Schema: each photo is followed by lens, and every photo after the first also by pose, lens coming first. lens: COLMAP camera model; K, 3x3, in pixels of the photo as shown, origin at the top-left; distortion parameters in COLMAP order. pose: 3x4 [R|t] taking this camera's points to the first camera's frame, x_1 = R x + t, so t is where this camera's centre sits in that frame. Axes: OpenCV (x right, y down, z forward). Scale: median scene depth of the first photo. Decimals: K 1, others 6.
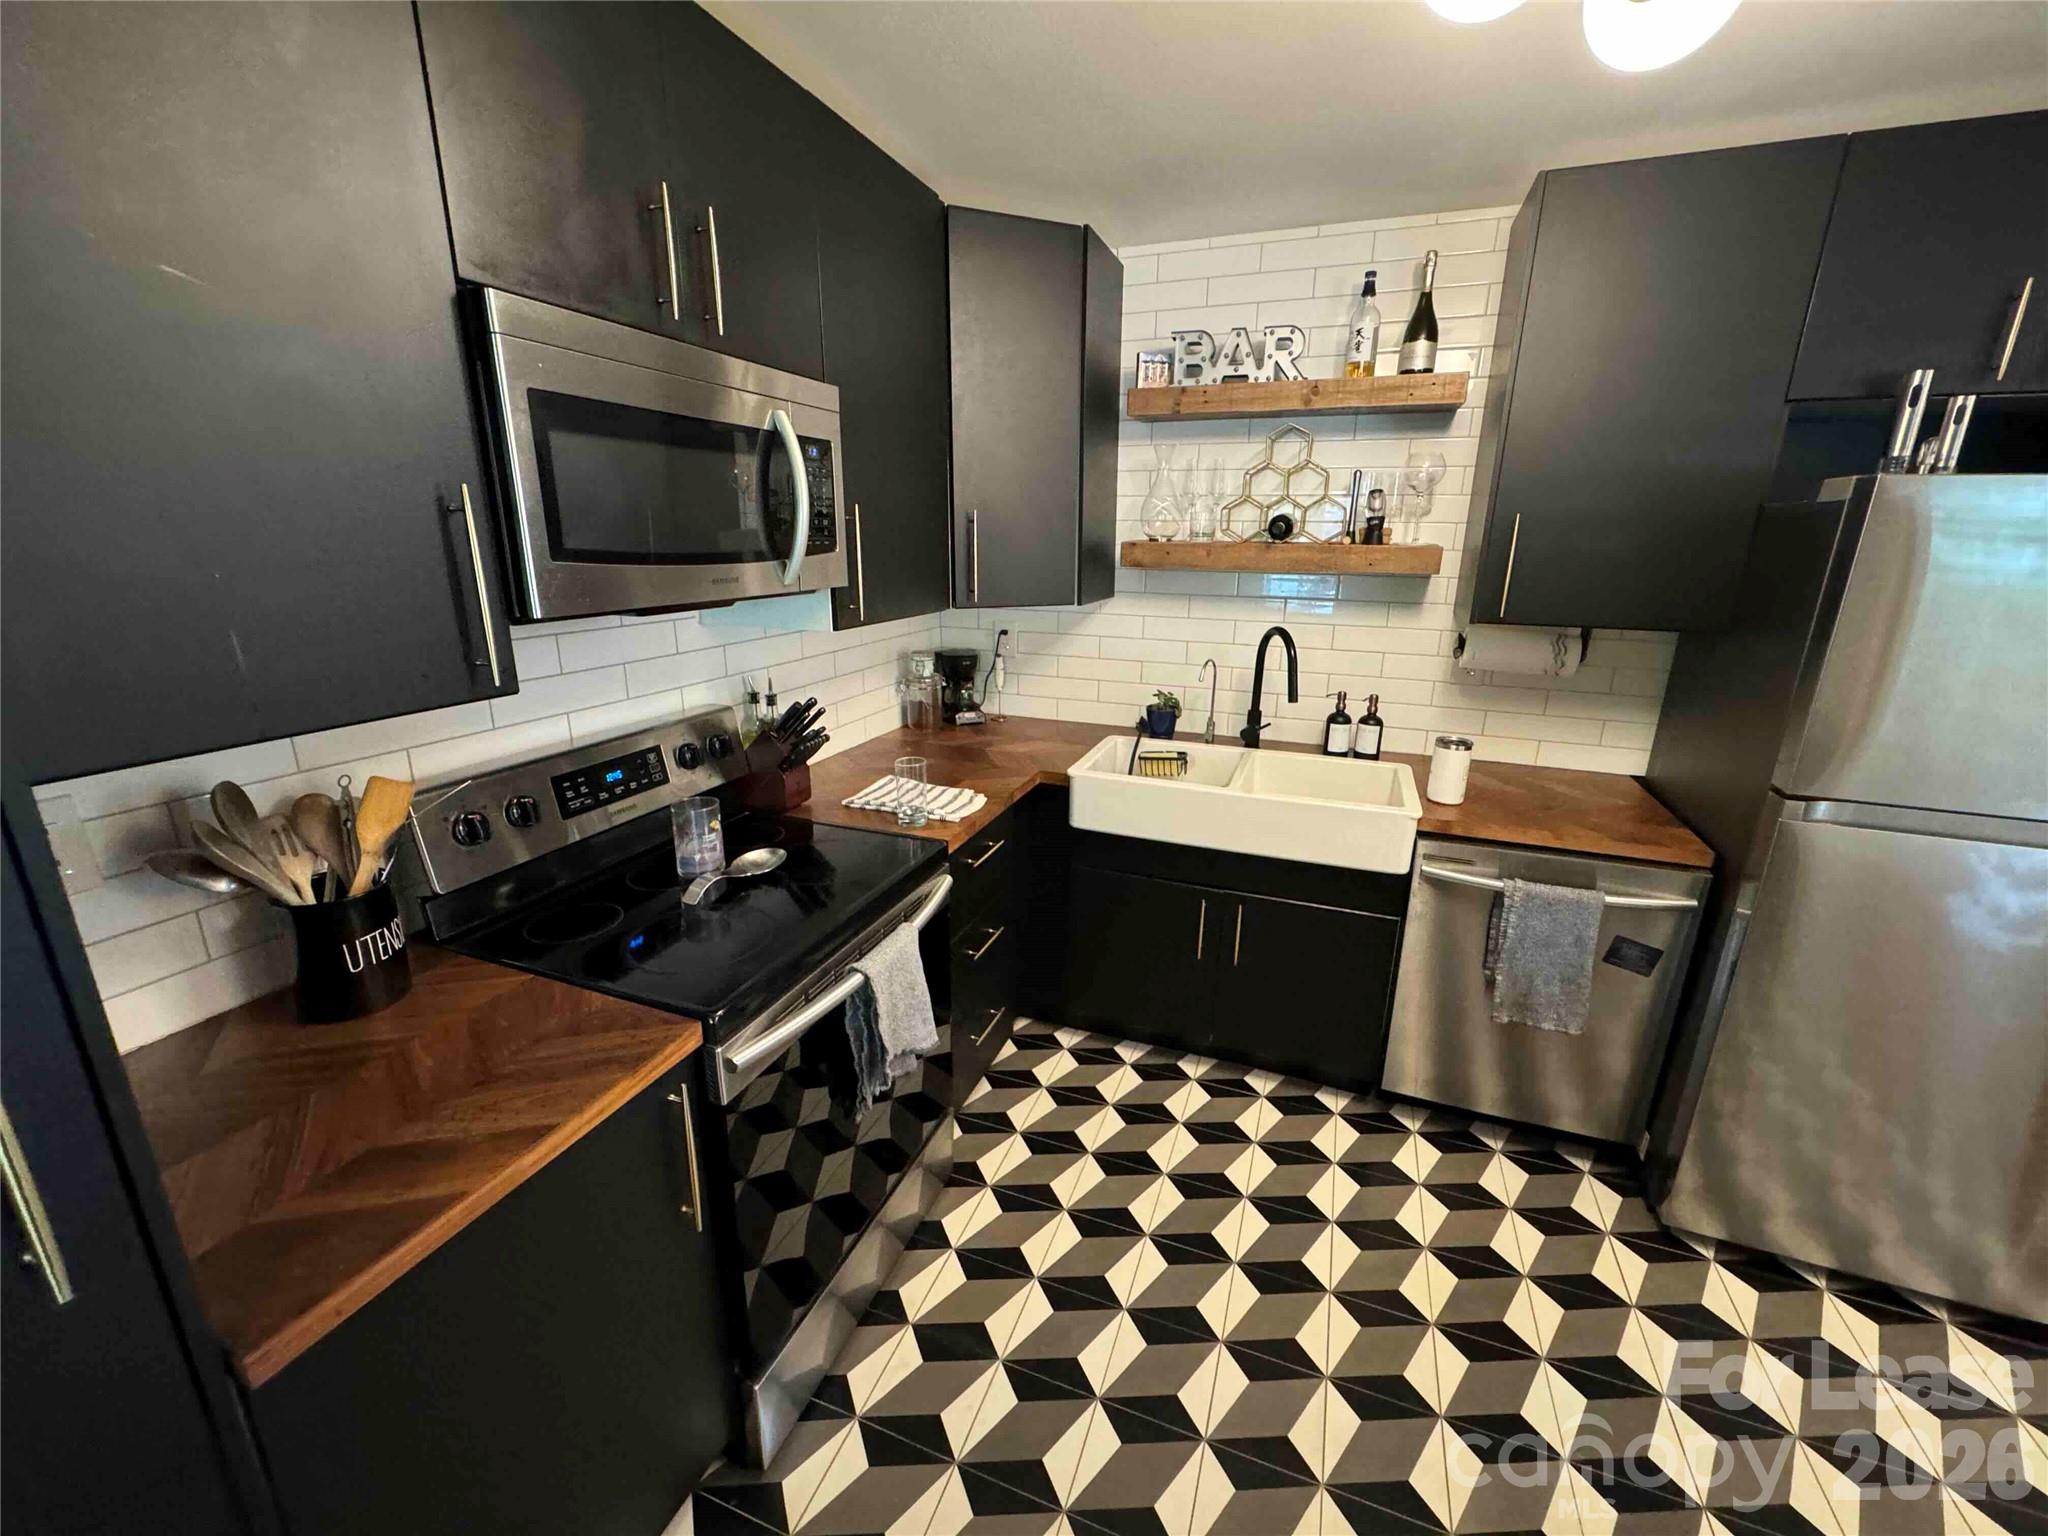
lens RADIAL K [[818.9, 0, 1025.6], [0, 818.9, 770.4], [0, 0, 1]] dist [-0.003198, 0.000074]
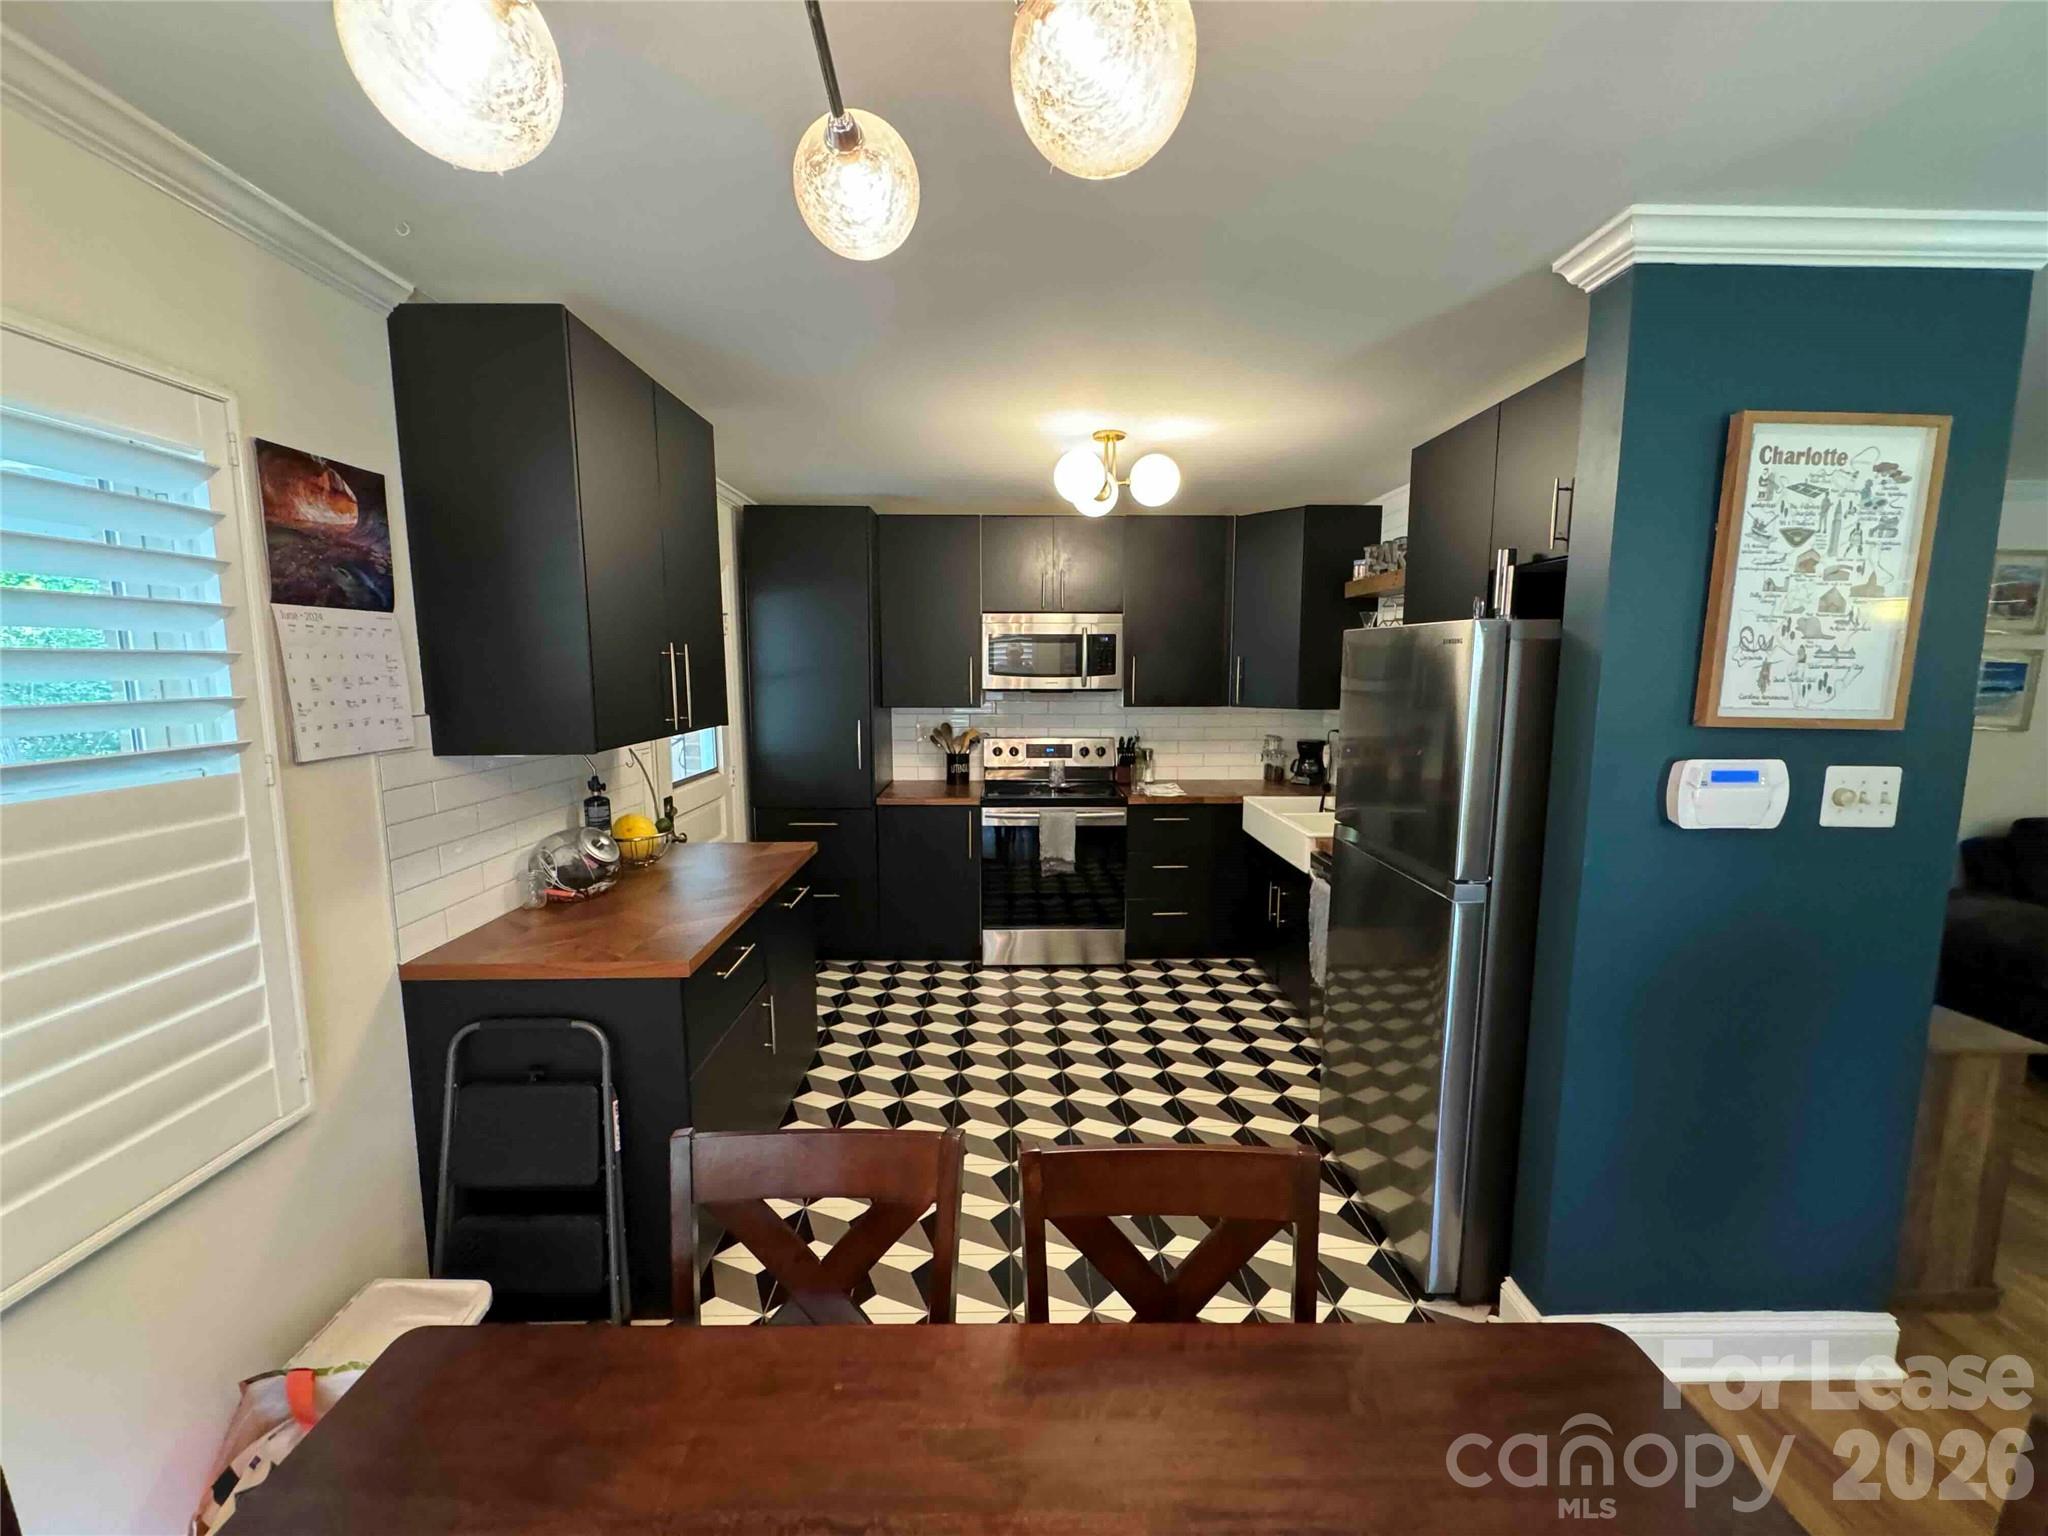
lens RADIAL K [[818.9, 0, 1028.3], [0, 818.9, 766.8], [0, 0, 1]] dist [-0.003198, 0.000074]
pose [[0.384618, 0.109079, -0.916608, 1.424764], [-0.258679, 0.965942, 0.006406, 0.045868], [0.886089, 0.234643, 0.399735, -0.143116]]
